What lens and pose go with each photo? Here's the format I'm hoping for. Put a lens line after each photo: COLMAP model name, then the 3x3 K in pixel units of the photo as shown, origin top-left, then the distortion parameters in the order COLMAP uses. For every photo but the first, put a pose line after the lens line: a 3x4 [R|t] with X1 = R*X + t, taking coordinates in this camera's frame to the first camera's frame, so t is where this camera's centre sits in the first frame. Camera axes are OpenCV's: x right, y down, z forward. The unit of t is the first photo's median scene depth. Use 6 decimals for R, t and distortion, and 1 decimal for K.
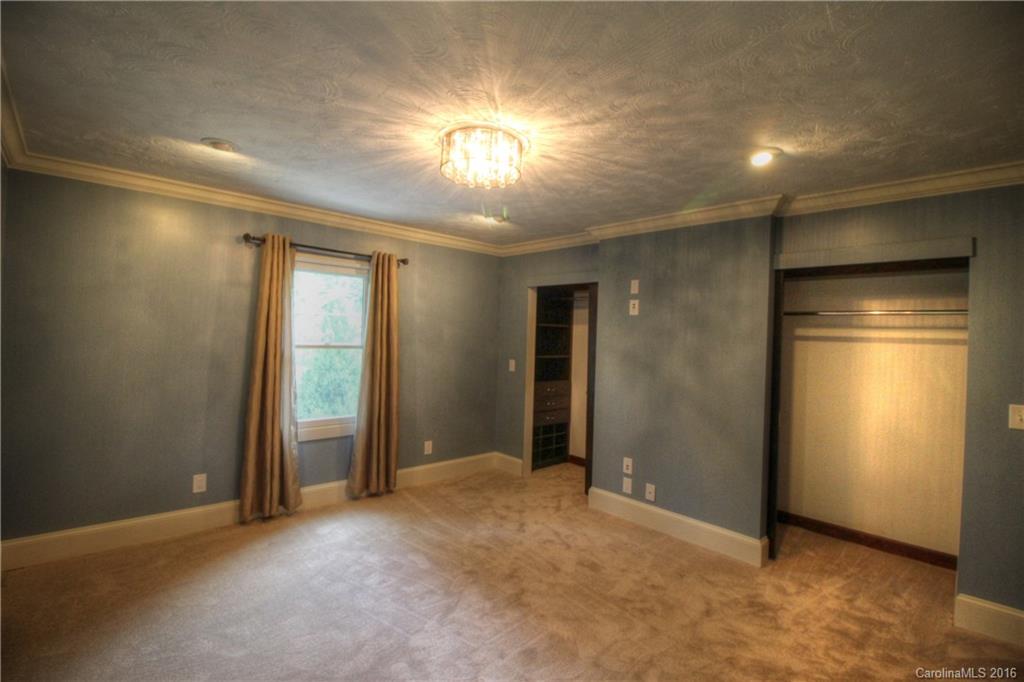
lens RADIAL K [[476.8, 0, 512.0], [0, 476.8, 341.0], [0, 0, 1]] dist [-0.011618, -0.000208]
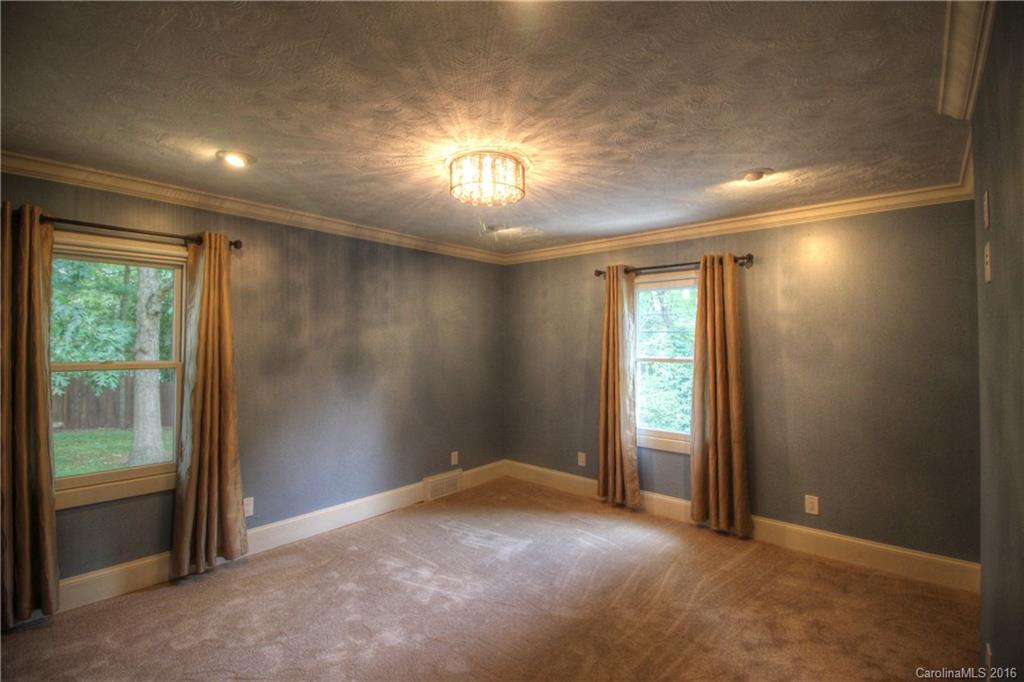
lens RADIAL K [[473.4, 0, 510.1], [0, 473.4, 331.9], [0, 0, 1]] dist [-0.012061, -0.000723]
pose [[0.099323, -0.057610, -0.993386, 0.589456], [-0.016450, 0.998091, -0.059527, 0.017539], [0.994919, 0.022253, 0.098186, 0.563389]]
